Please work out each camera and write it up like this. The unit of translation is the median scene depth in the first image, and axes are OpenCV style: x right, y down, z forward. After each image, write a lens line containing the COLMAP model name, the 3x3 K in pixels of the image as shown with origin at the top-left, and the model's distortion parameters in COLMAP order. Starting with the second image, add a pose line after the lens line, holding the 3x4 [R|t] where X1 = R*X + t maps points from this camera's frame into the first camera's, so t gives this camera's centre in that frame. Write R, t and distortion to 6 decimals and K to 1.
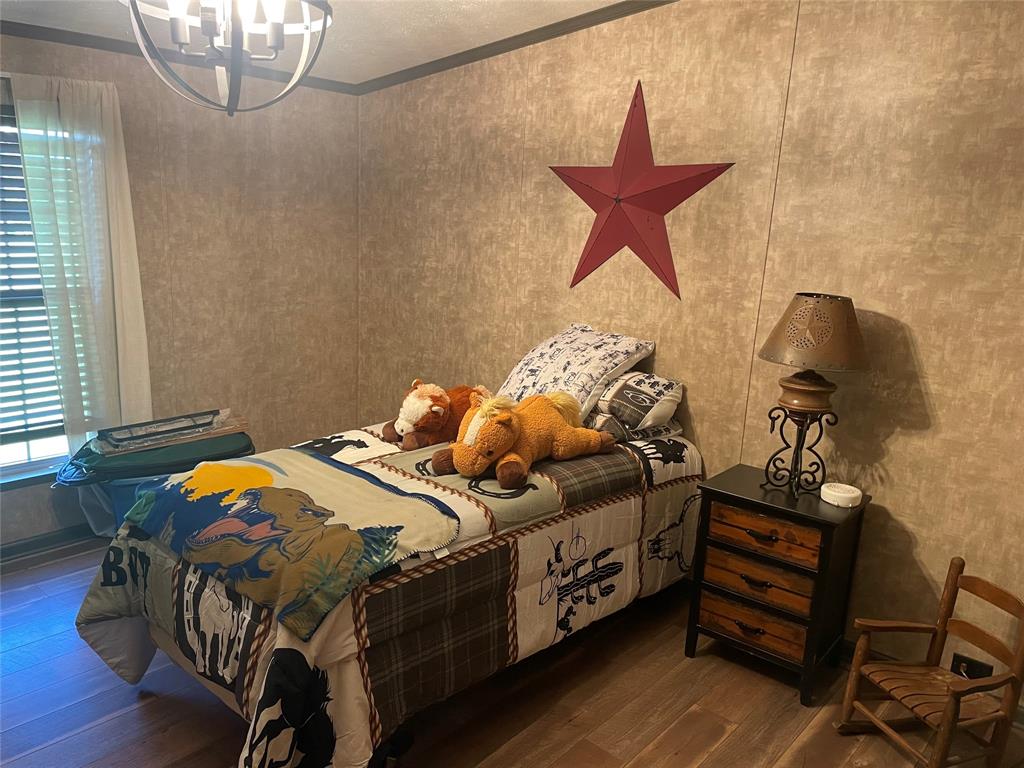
lens RADIAL K [[768.9, 0, 504.1], [0, 768.9, 406.2], [0, 0, 1]] dist [0.090810, -0.117056]
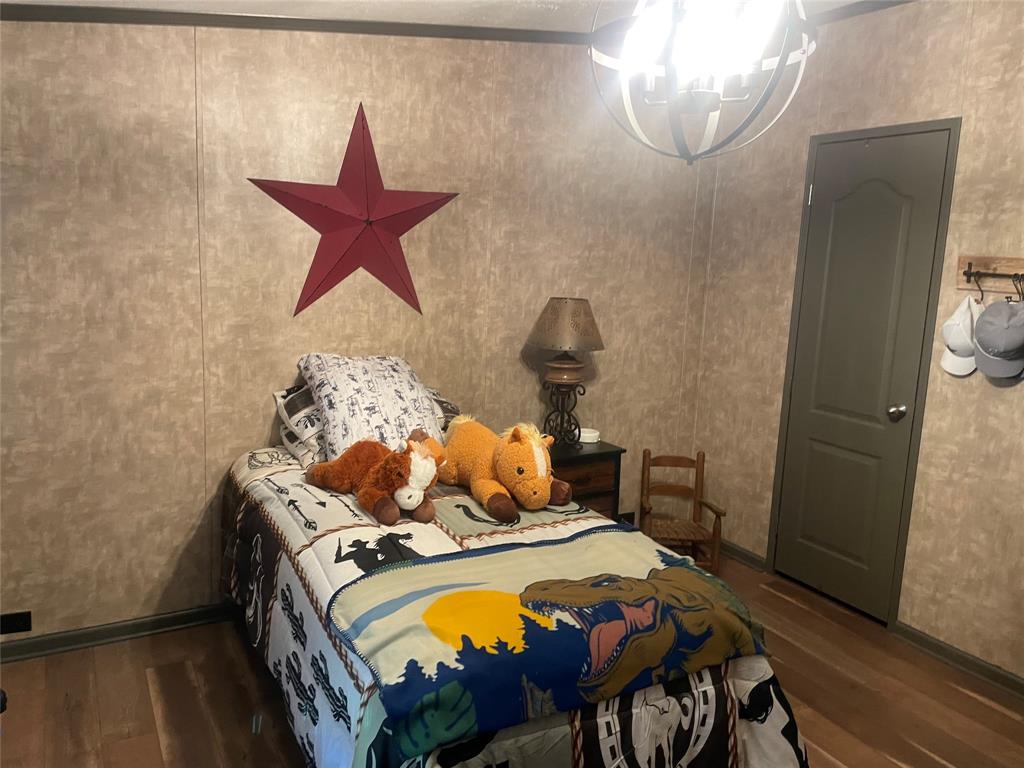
lens RADIAL K [[768.9, 0, 516.0], [0, 768.9, 388.4], [0, 0, 1]] dist [0.090810, -0.117056]
pose [[0.331103, -0.203073, 0.921484, -0.757610], [0.205370, 0.968666, 0.139678, -0.164526], [-0.920974, 0.142998, 0.362433, 0.514350]]
